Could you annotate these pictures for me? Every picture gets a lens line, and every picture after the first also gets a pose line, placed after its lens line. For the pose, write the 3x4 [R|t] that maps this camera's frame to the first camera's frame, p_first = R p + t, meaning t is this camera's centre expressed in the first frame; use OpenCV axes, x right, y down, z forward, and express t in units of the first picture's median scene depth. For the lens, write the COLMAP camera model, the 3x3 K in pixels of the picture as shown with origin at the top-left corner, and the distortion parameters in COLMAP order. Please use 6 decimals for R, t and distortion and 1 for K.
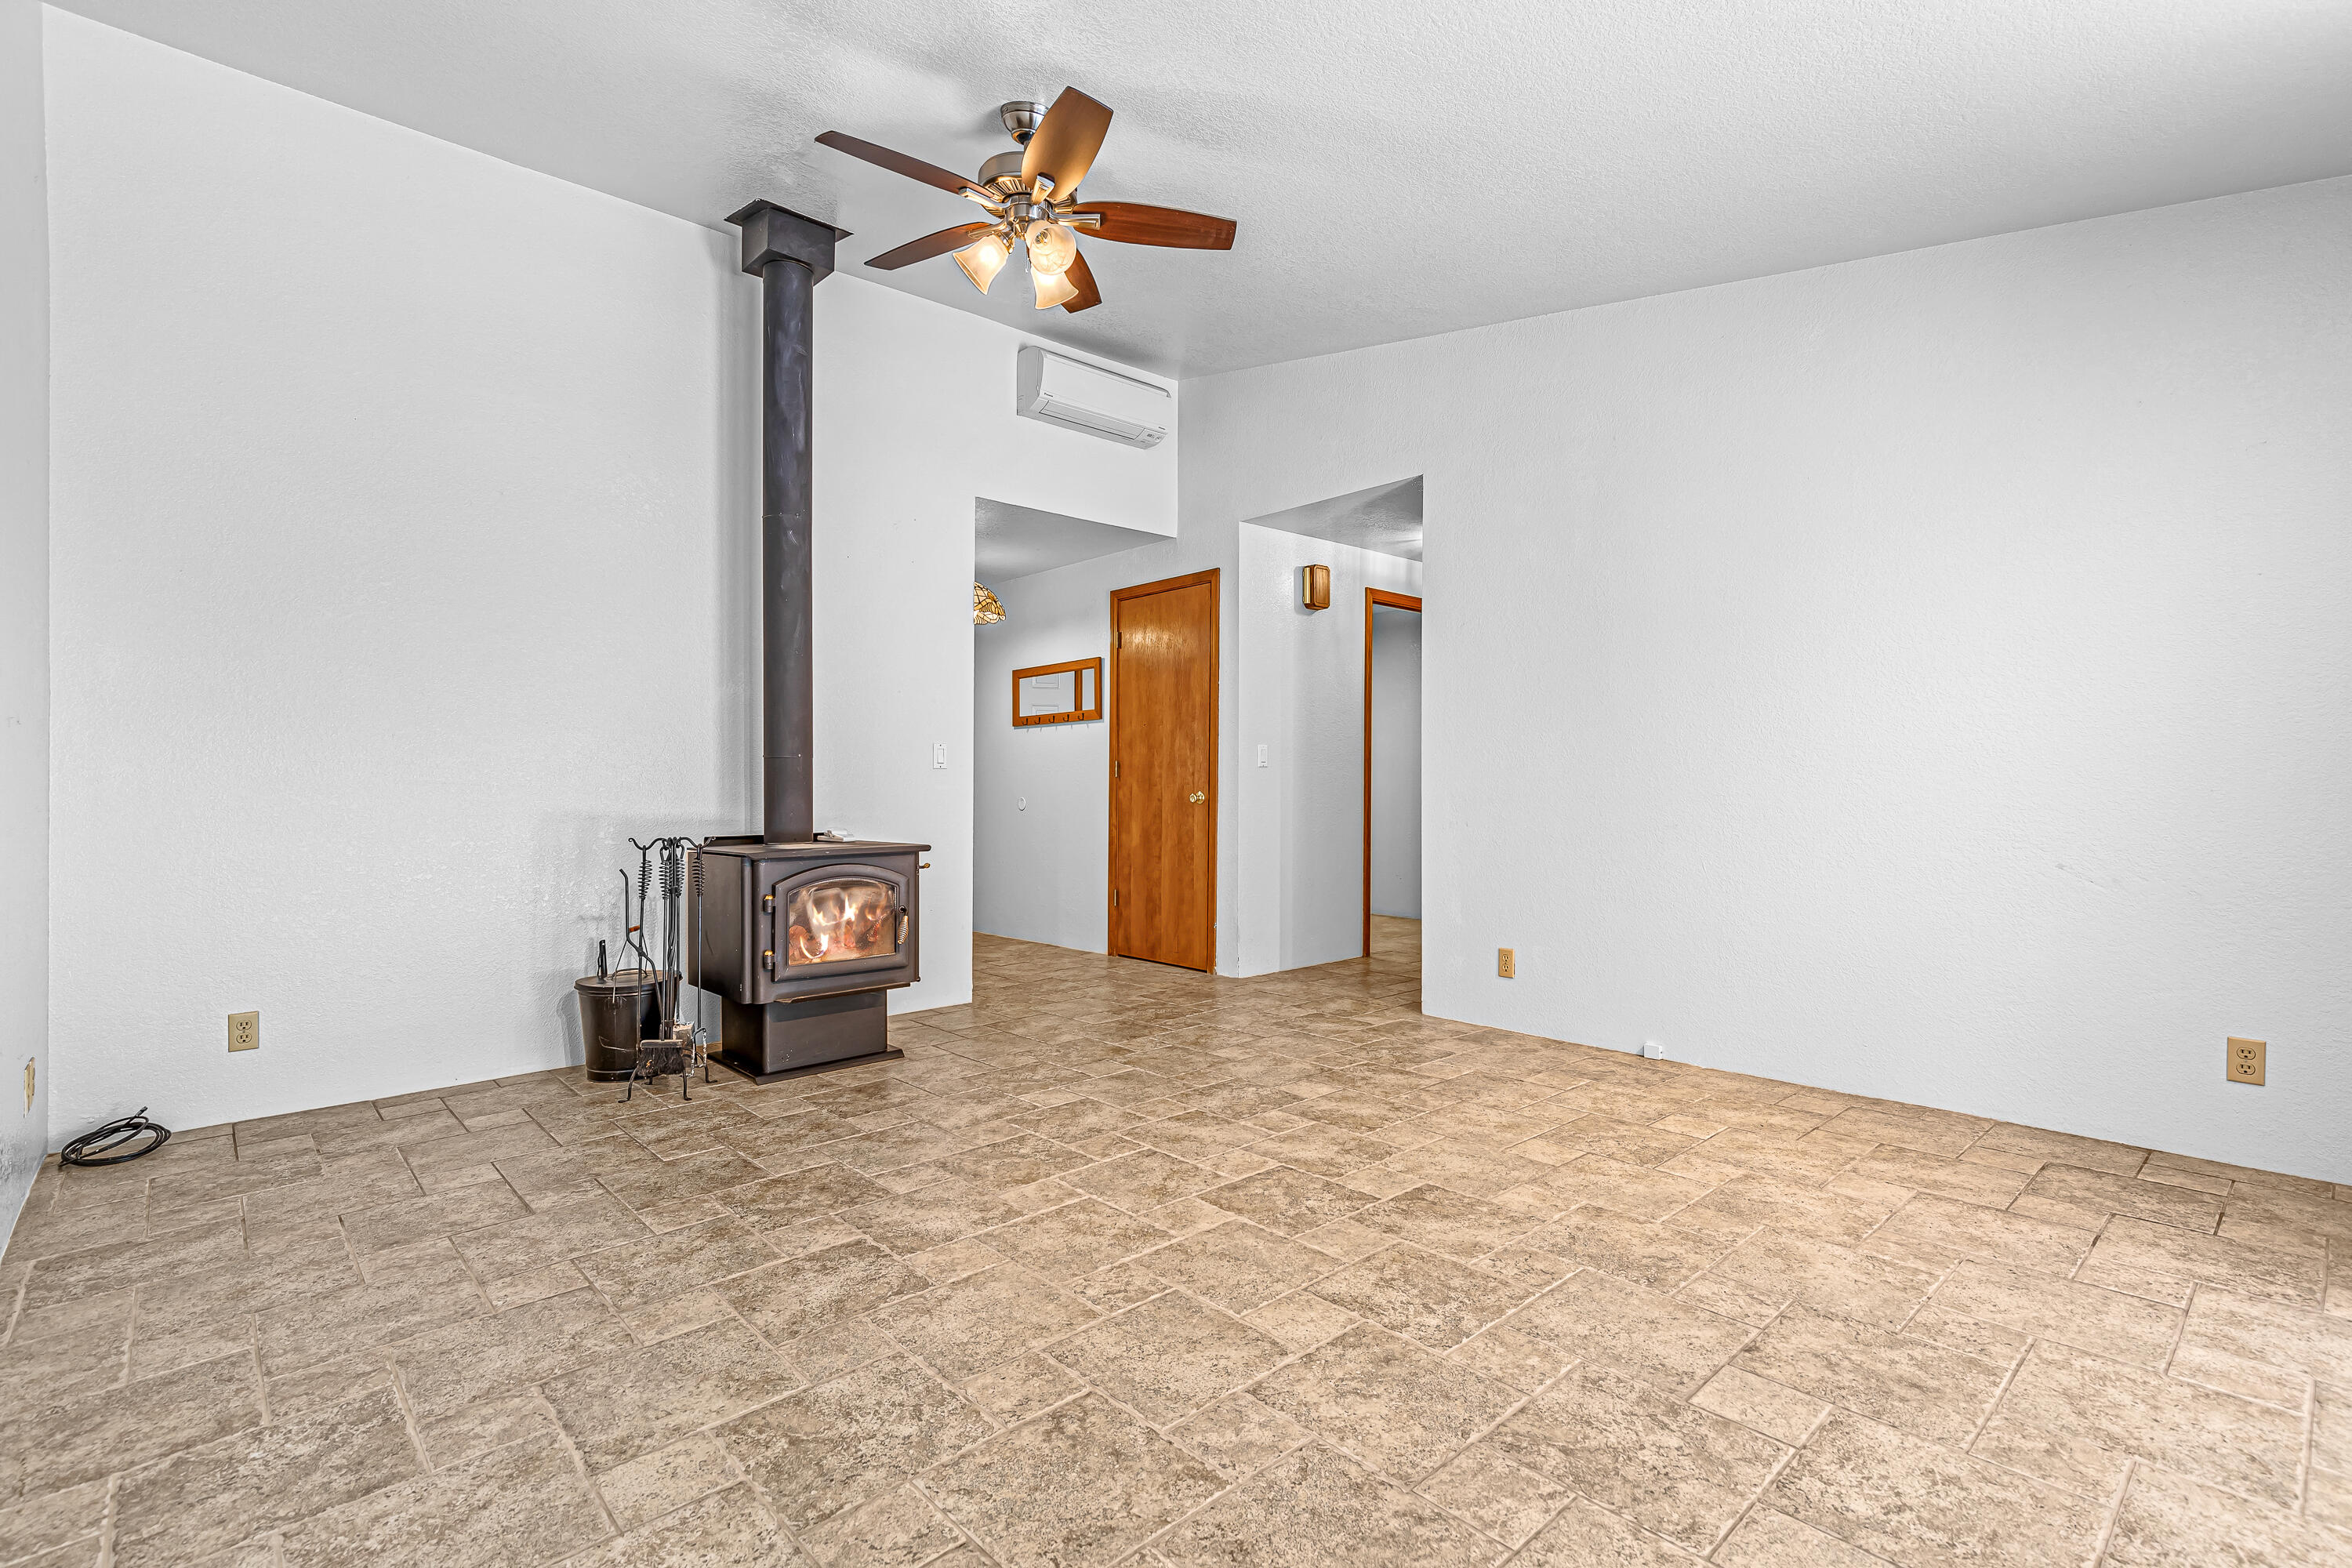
lens RADIAL K [[1076.7, 0, 1186.7], [0, 1076.7, 783.8], [0, 0, 1]] dist [0.013482, -0.000815]
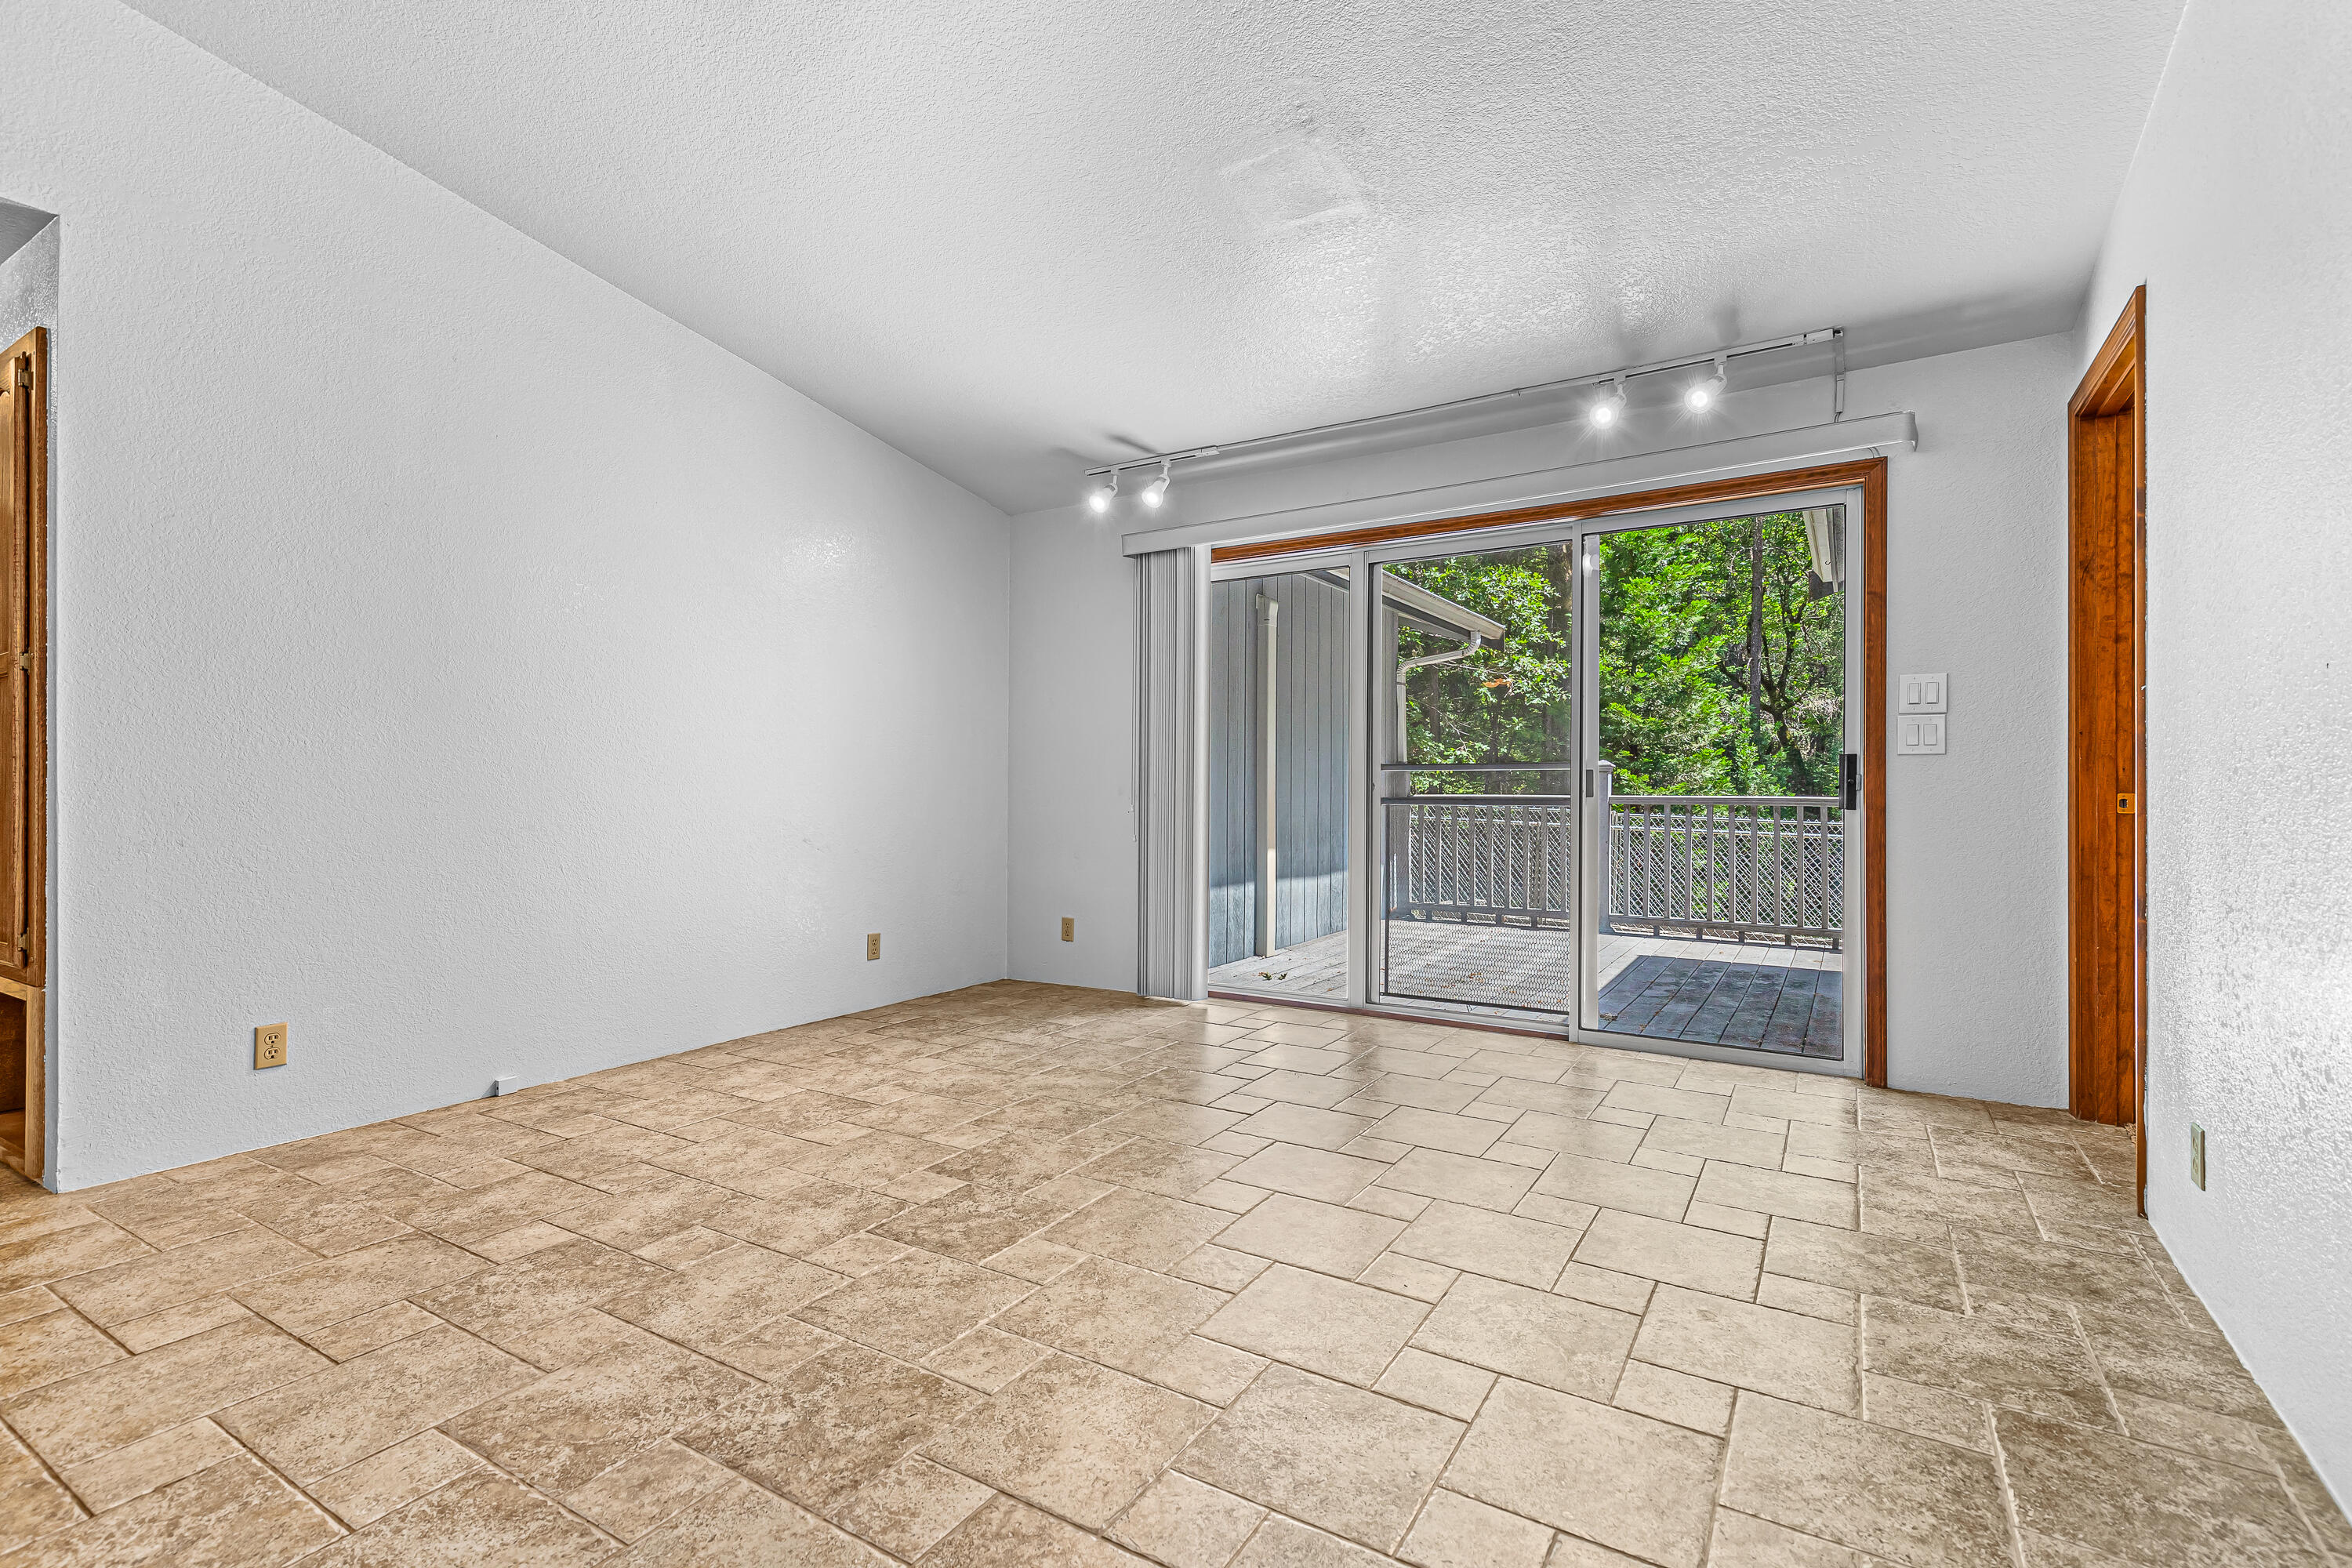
lens RADIAL K [[1070.4, 0, 1179.2], [0, 1070.4, 777.7], [0, 0, 1]] dist [0.010668, -0.000322]
pose [[-0.267562, 0.014275, 0.963435, -0.779792], [-0.000304, 0.999889, -0.014900, 0.014364], [-0.963541, -0.004280, -0.267528, 0.985902]]
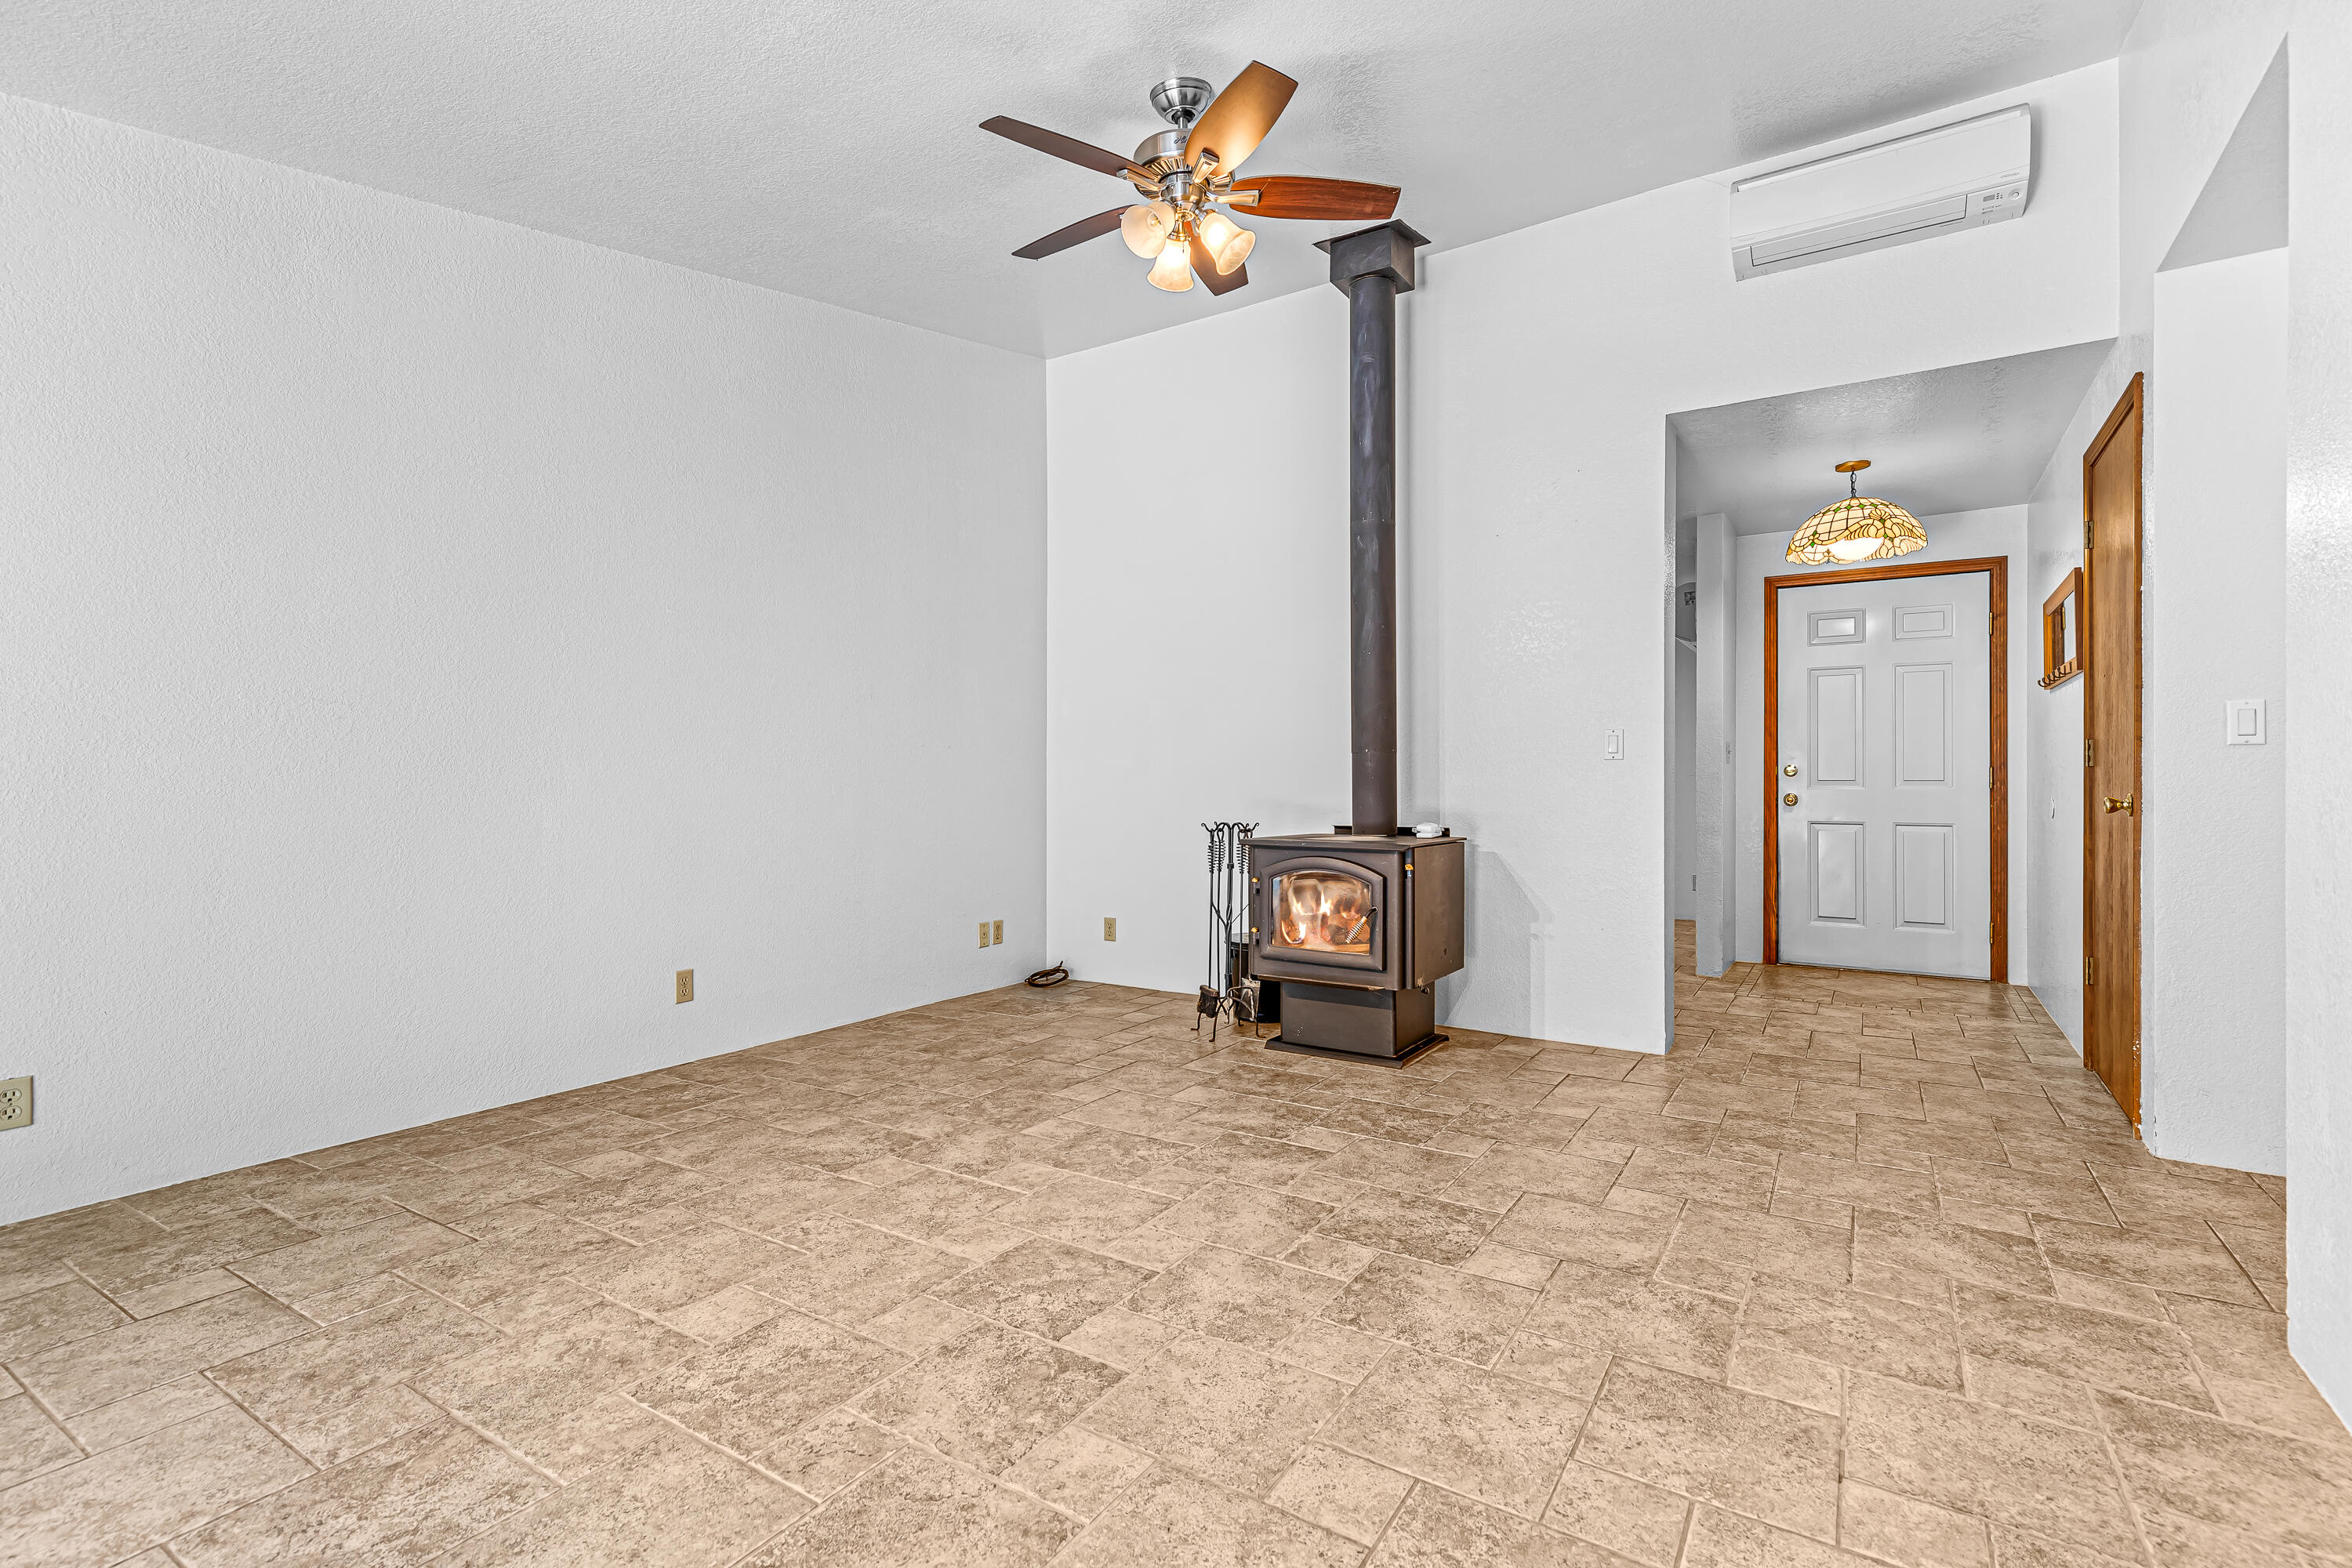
lens RADIAL K [[1076.7, 0, 1186.7], [0, 1076.7, 783.8], [0, 0, 1]] dist [0.013482, -0.000815]
pose [[0.253095, 0.007930, -0.967409, 0.839556], [0.002301, 0.999959, 0.008799, -0.005248], [0.967439, -0.004453, 0.253067, 0.820575]]
